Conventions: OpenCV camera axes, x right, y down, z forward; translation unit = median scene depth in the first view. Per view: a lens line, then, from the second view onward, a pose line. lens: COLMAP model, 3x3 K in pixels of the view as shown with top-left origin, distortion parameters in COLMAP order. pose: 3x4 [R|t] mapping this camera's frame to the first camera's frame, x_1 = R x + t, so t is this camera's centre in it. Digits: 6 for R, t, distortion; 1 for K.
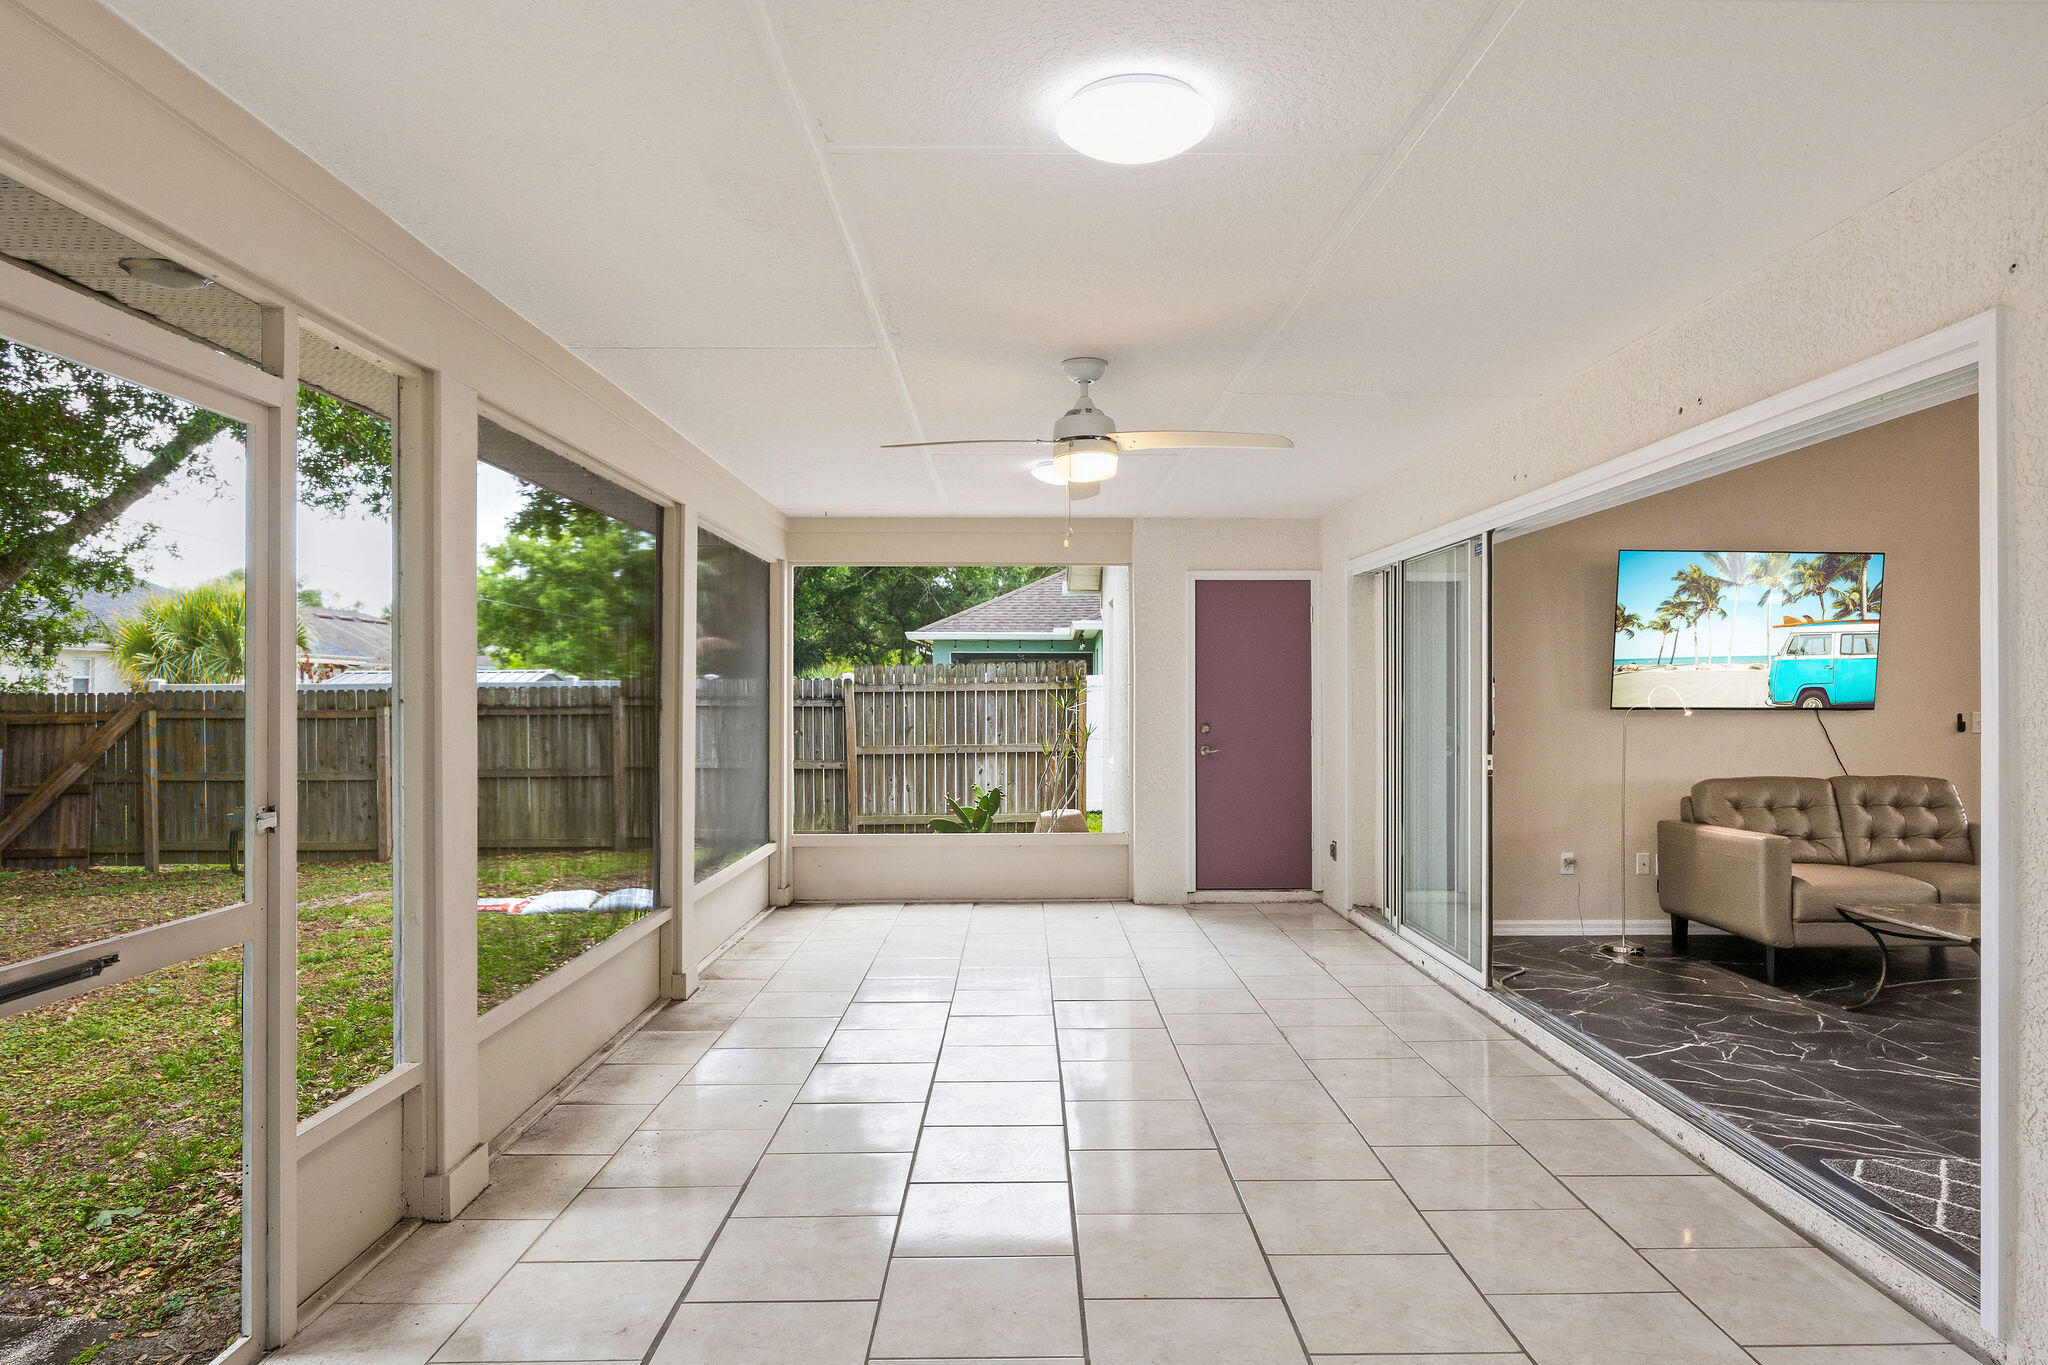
lens RADIAL K [[1266.1, 0, 1024.0], [0, 1266.1, 682.5], [0, 0, 1]] dist [-0.001676, 0.001487]
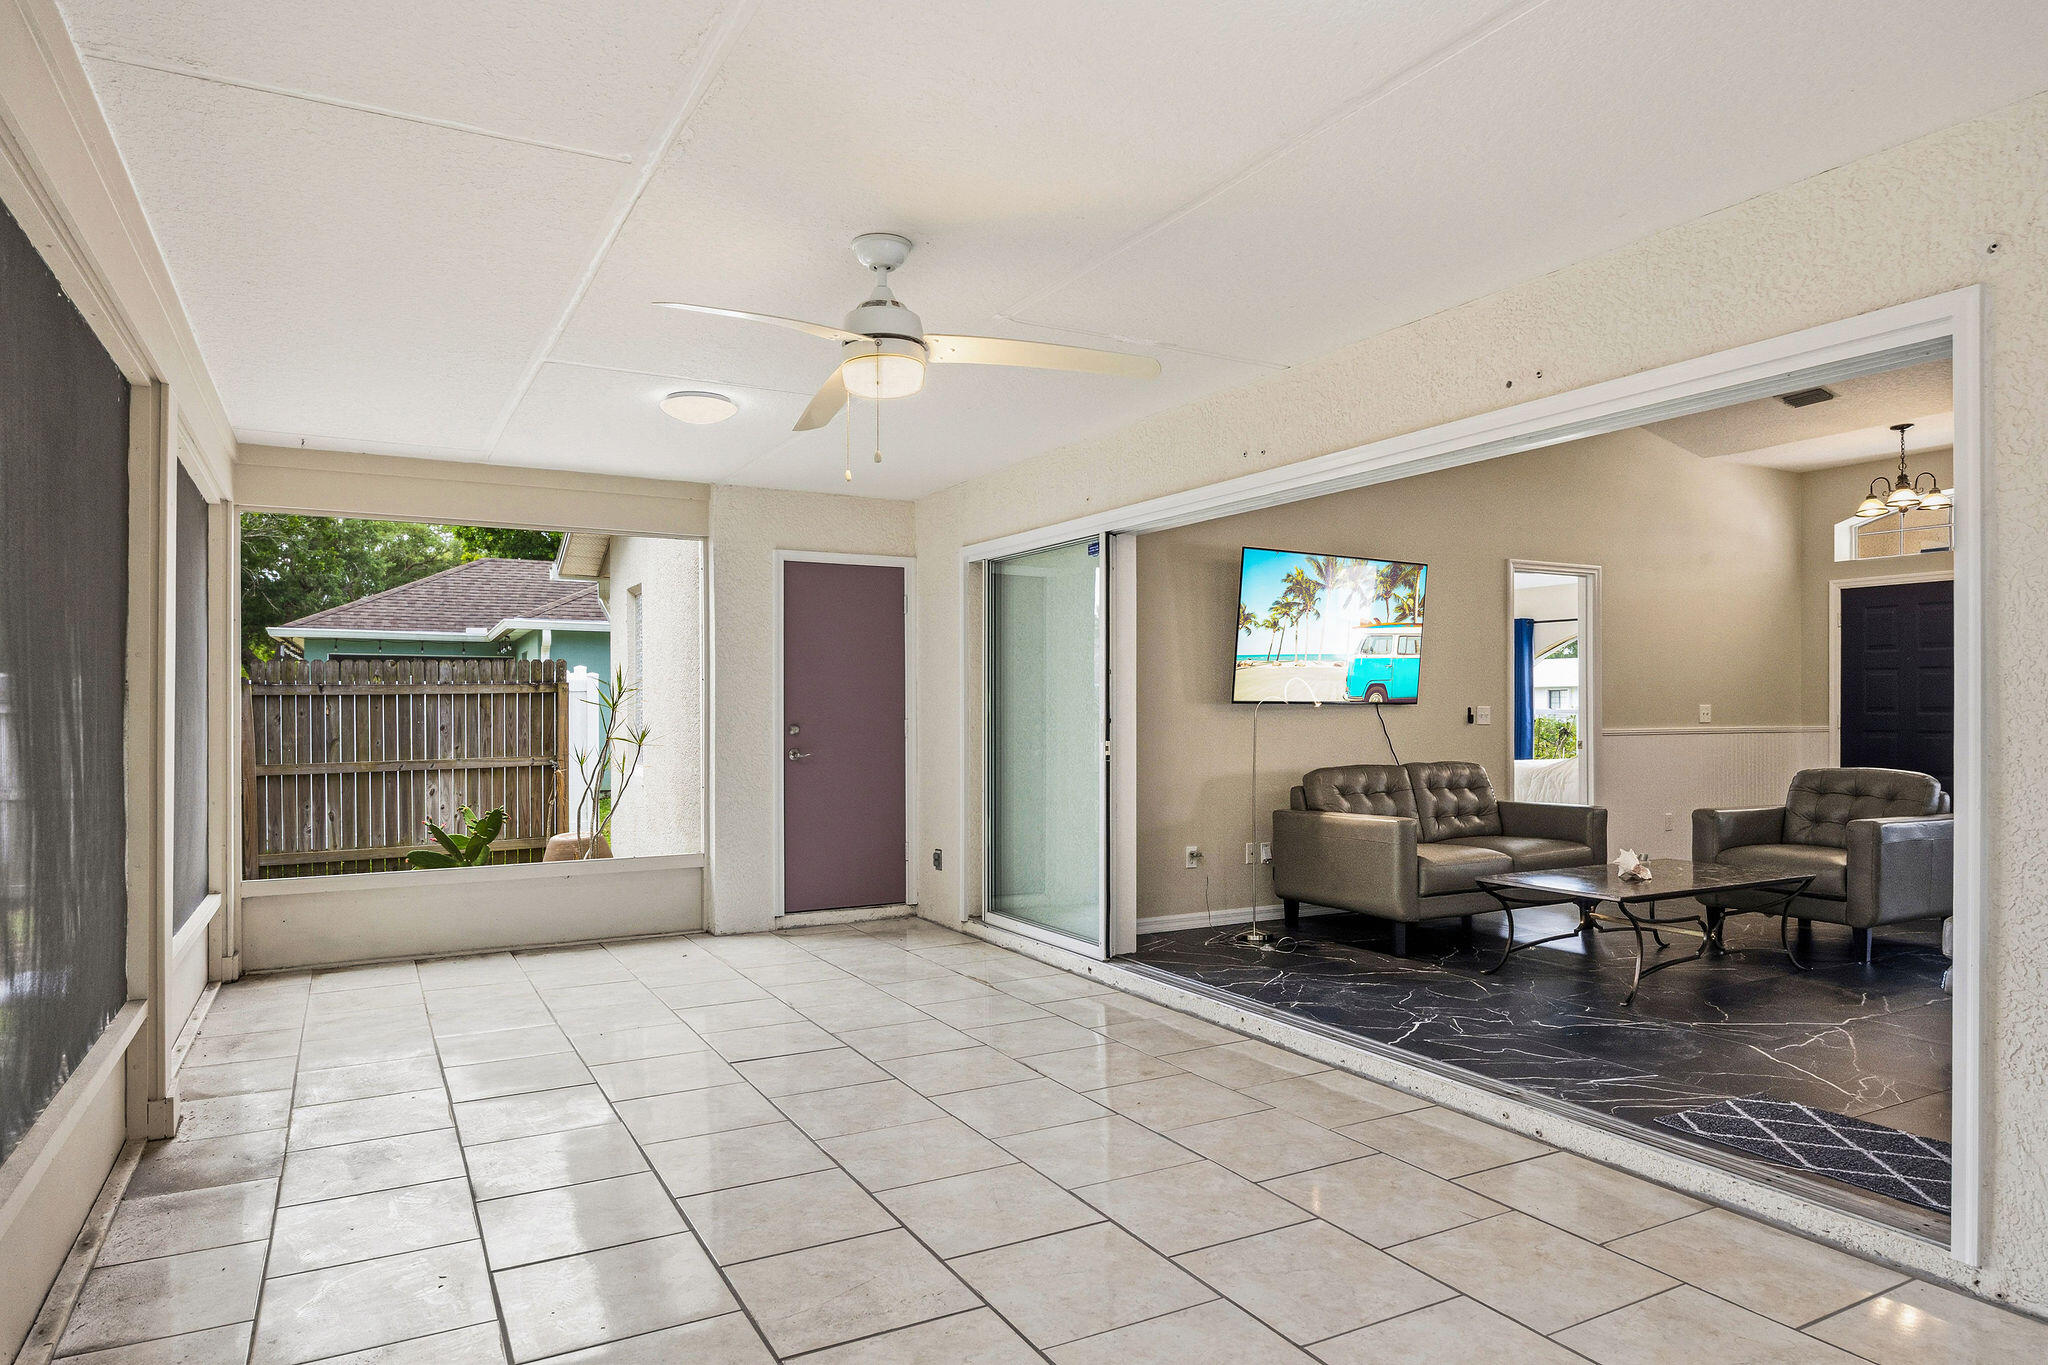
lens RADIAL K [[1264.6, 0, 1039.9], [0, 1264.6, 709.9], [0, 0, 1]] dist [0.000065, -0.004447]
pose [[0.875491, -0.000685, 0.483234, -0.165639], [-0.002726, 0.999976, 0.006356, 0.020415], [-0.483227, -0.006882, 0.875468, 0.183208]]
